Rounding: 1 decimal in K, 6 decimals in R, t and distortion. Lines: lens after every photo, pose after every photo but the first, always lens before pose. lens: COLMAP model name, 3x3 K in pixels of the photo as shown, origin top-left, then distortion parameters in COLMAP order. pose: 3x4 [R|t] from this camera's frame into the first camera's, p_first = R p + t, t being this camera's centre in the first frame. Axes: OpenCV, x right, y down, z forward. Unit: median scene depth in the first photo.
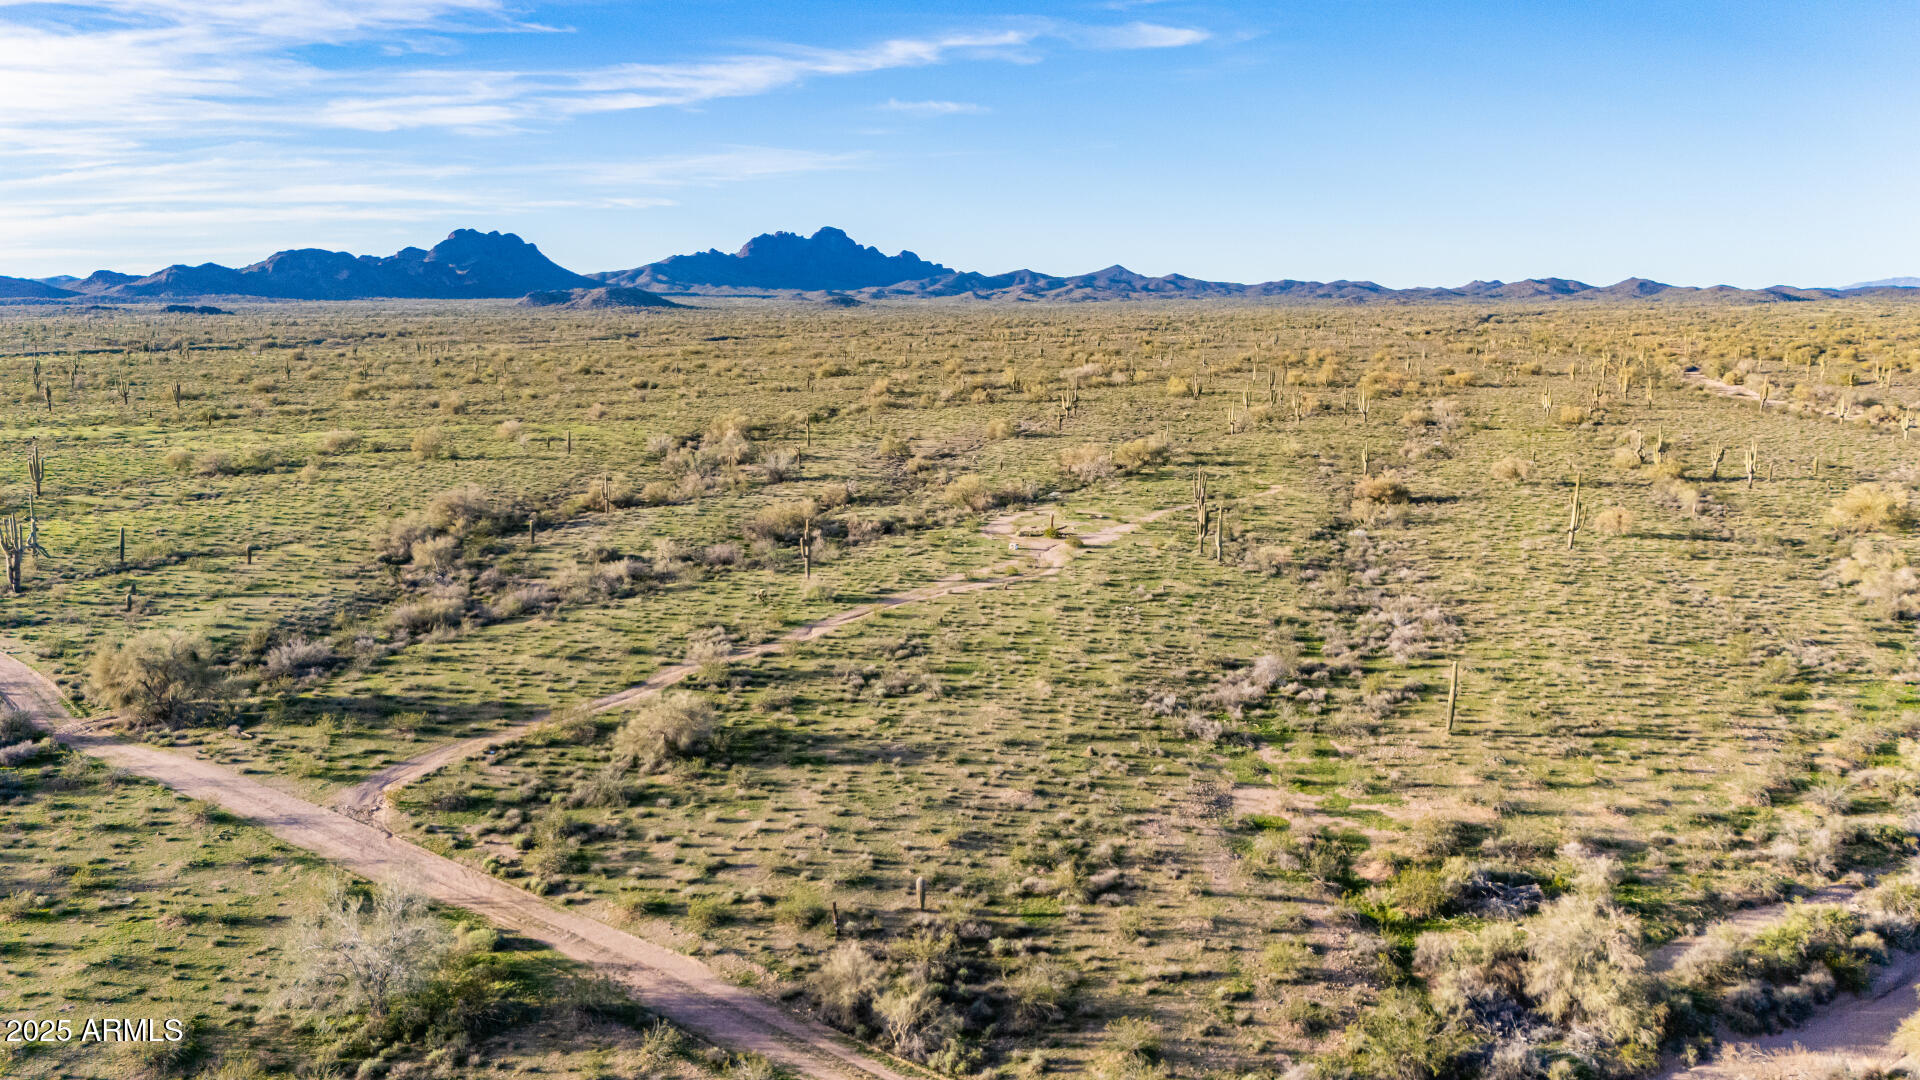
lens RADIAL K [[1430.7, 0, 961.5], [0, 1430.7, 536.5], [0, 0, 1]] dist [0.084810, -0.070025]
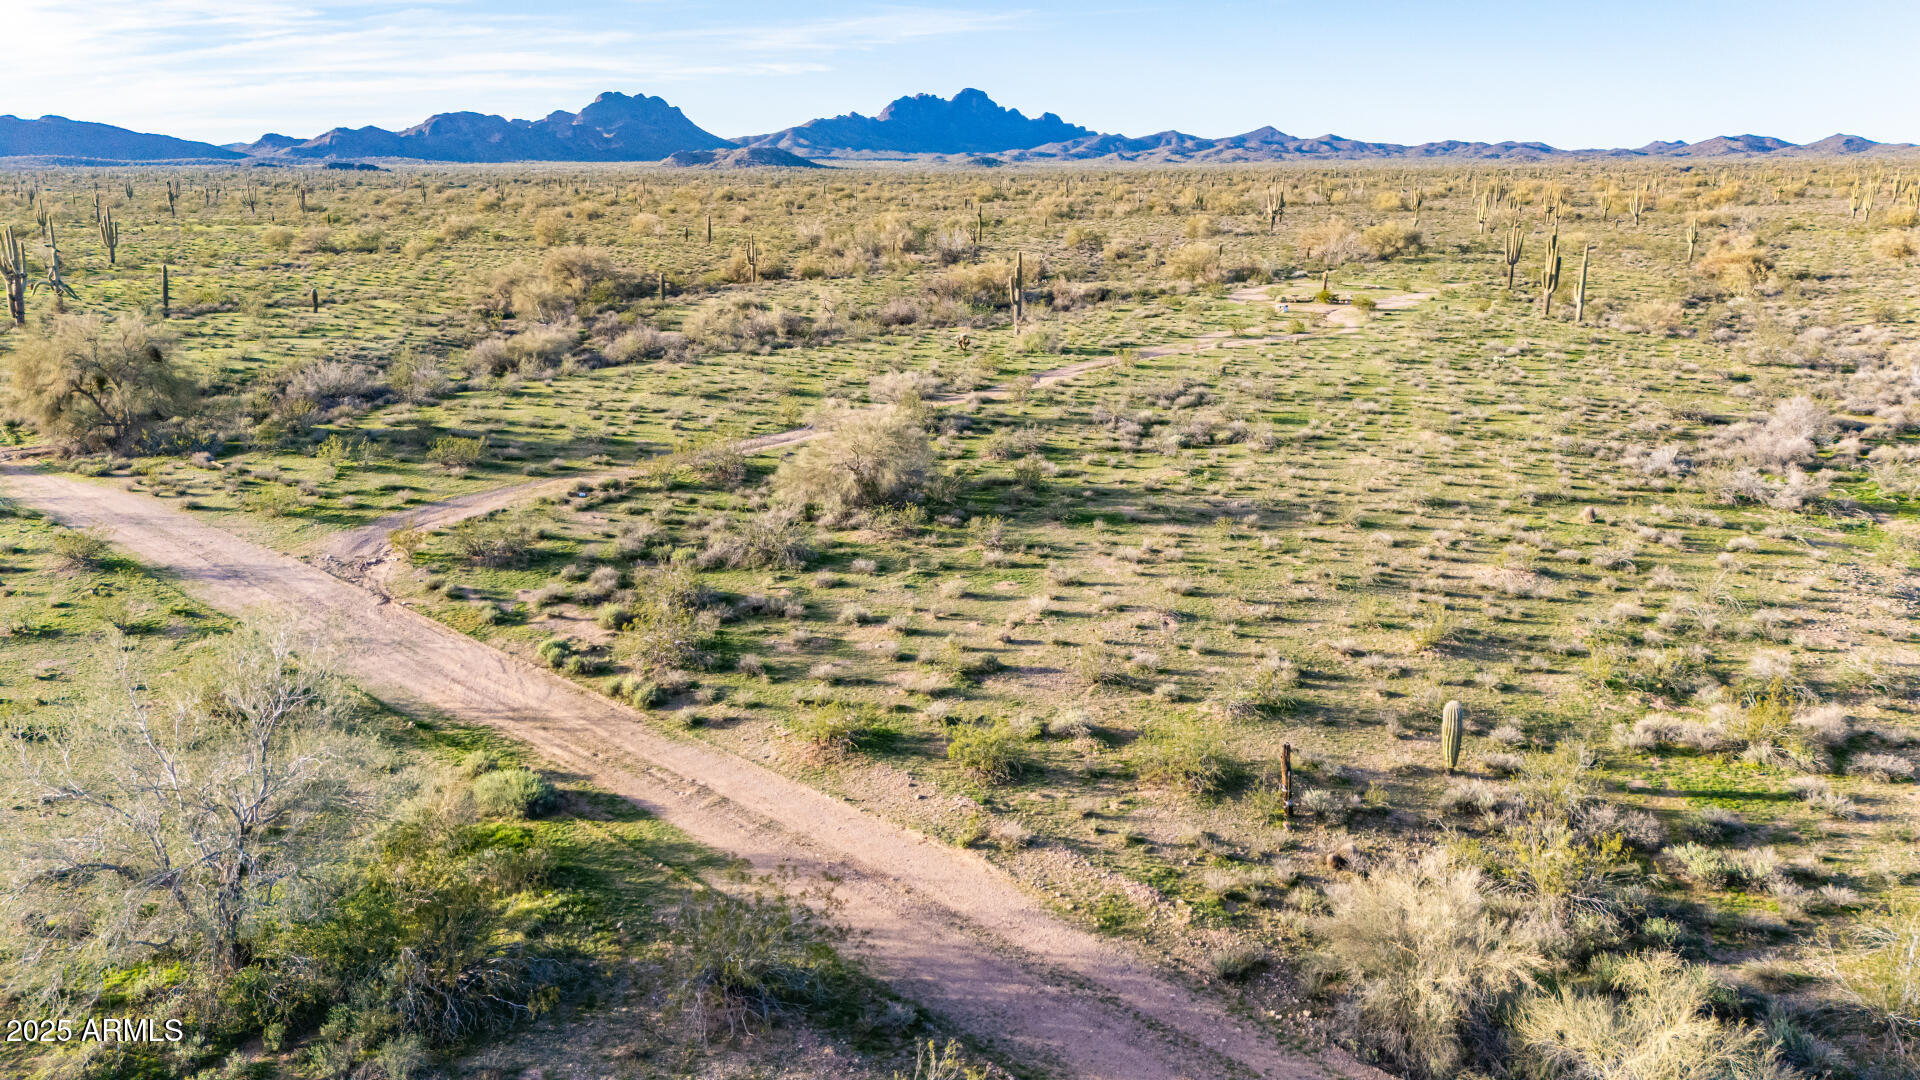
lens RADIAL K [[1430.7, 0, 956.1], [0, 1430.7, 519.6], [0, 0, 1]] dist [0.084810, -0.070025]
pose [[0.995065, 0.020758, -0.097034, -0.098965], [-0.013162, 0.996845, 0.078280, 0.103705], [0.098352, -0.076617, 0.992198, 0.380342]]
